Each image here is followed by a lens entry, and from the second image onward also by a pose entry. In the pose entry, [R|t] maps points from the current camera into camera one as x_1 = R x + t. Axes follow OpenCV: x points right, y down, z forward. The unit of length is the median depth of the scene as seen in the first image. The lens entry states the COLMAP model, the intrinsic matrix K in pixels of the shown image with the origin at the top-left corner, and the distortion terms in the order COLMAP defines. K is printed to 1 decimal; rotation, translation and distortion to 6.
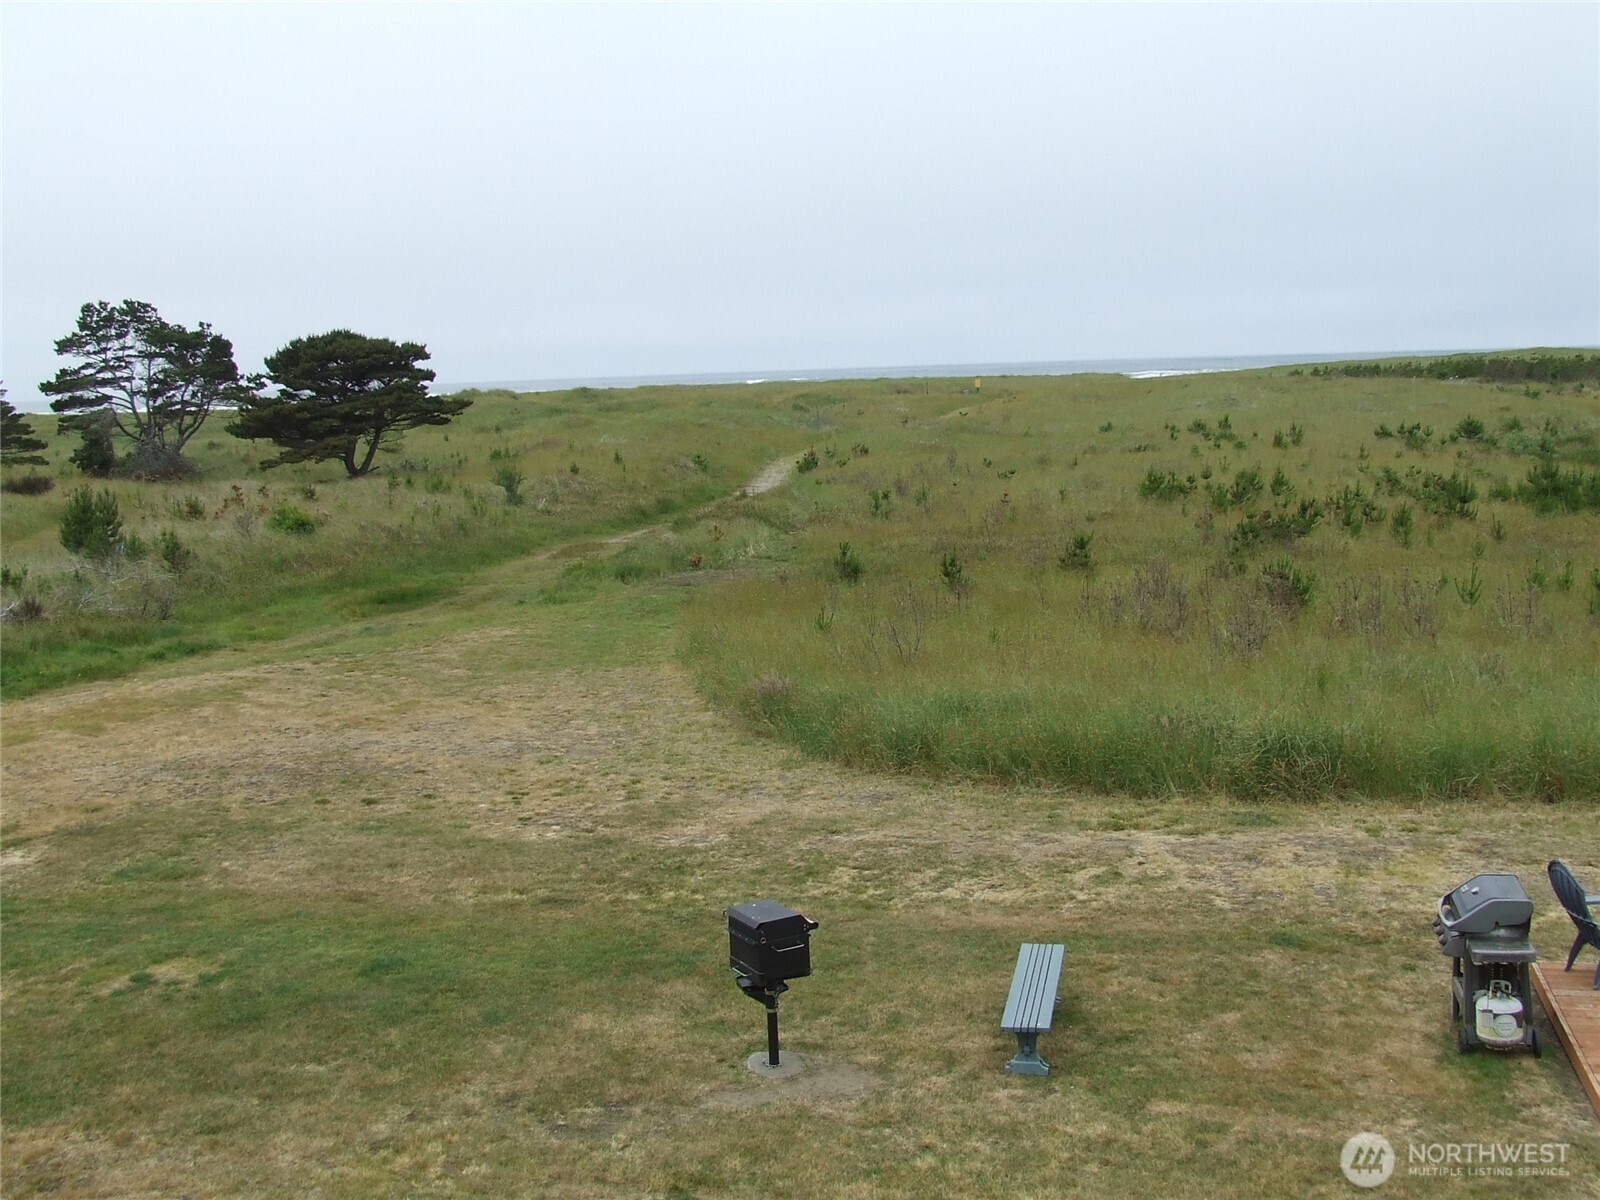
lens RADIAL K [[1759.8, 0, 807.9], [0, 1759.8, 588.0], [0, 0, 1]] dist [-0.095243, 0.129074]
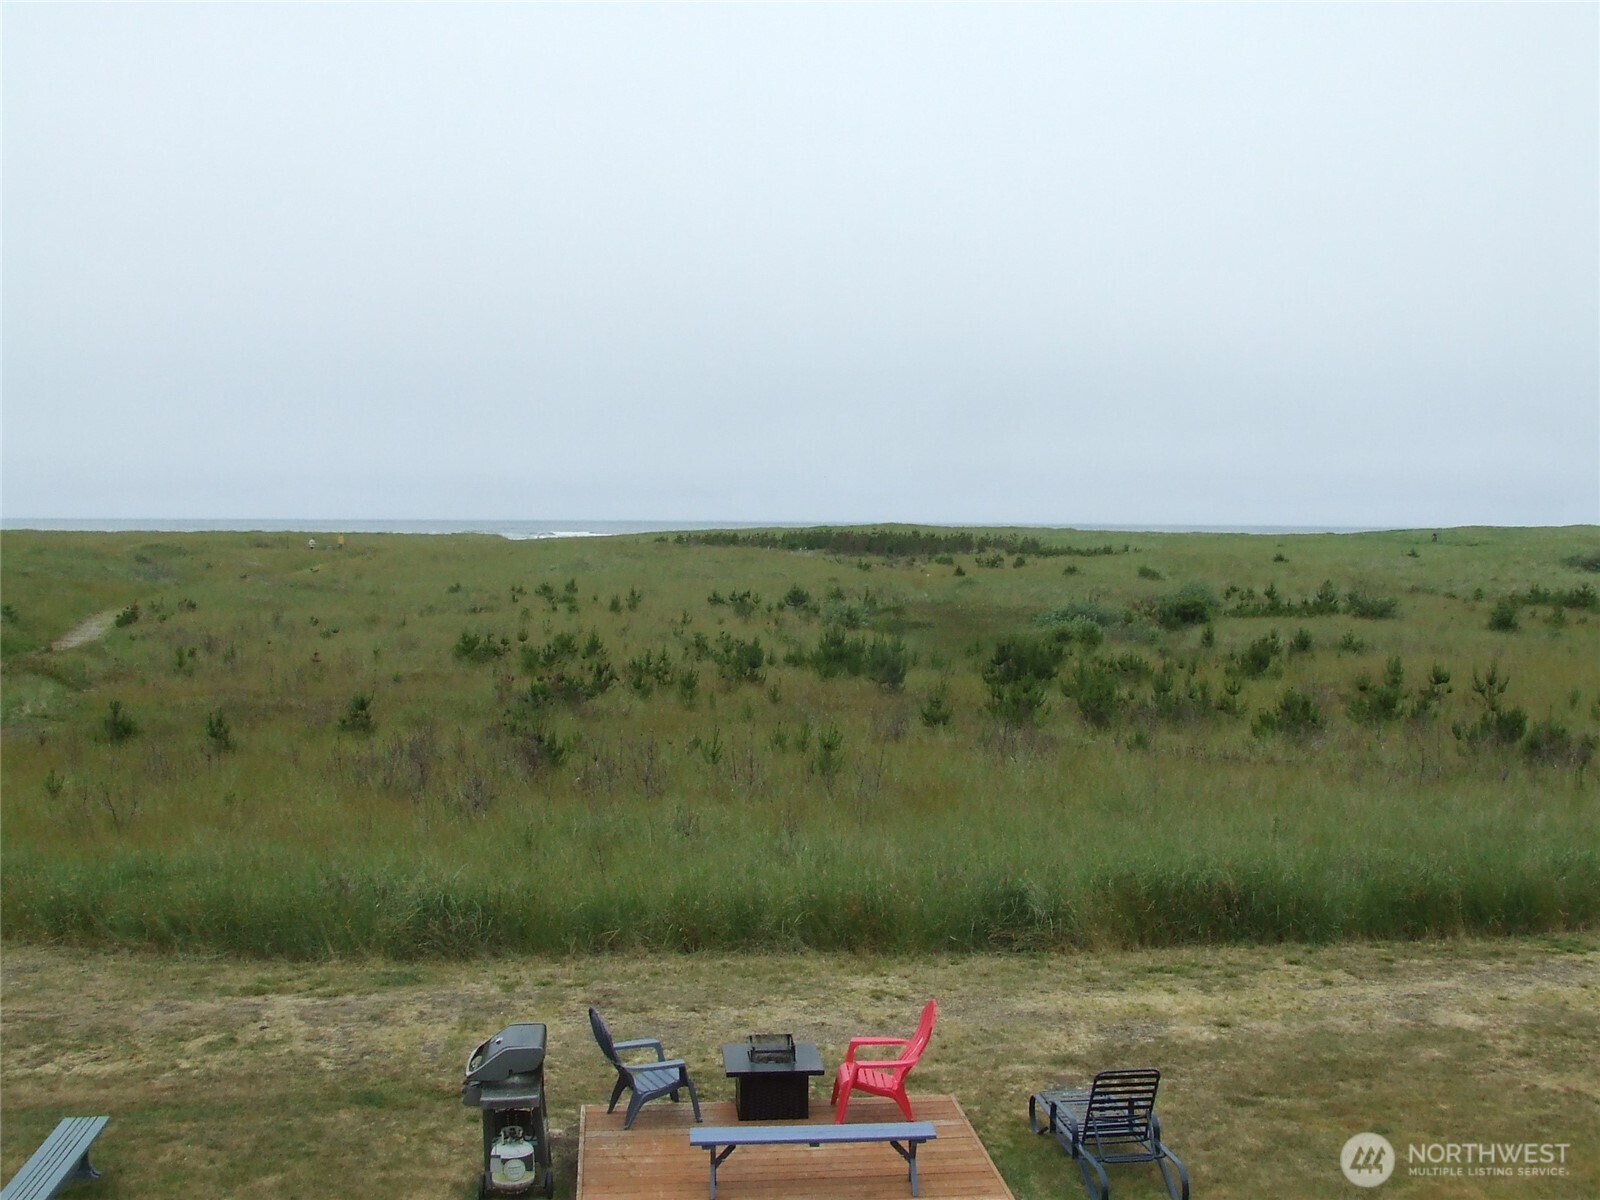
lens RADIAL K [[1759.8, 0, 807.9], [0, 1759.8, 588.0], [0, 0, 1]] dist [-0.095243, 0.129074]
pose [[0.941287, 0.027129, 0.336516, 0.106250], [0.003584, 0.995907, -0.090313, -0.001069], [-0.337588, 0.086216, 0.937337, -0.039224]]
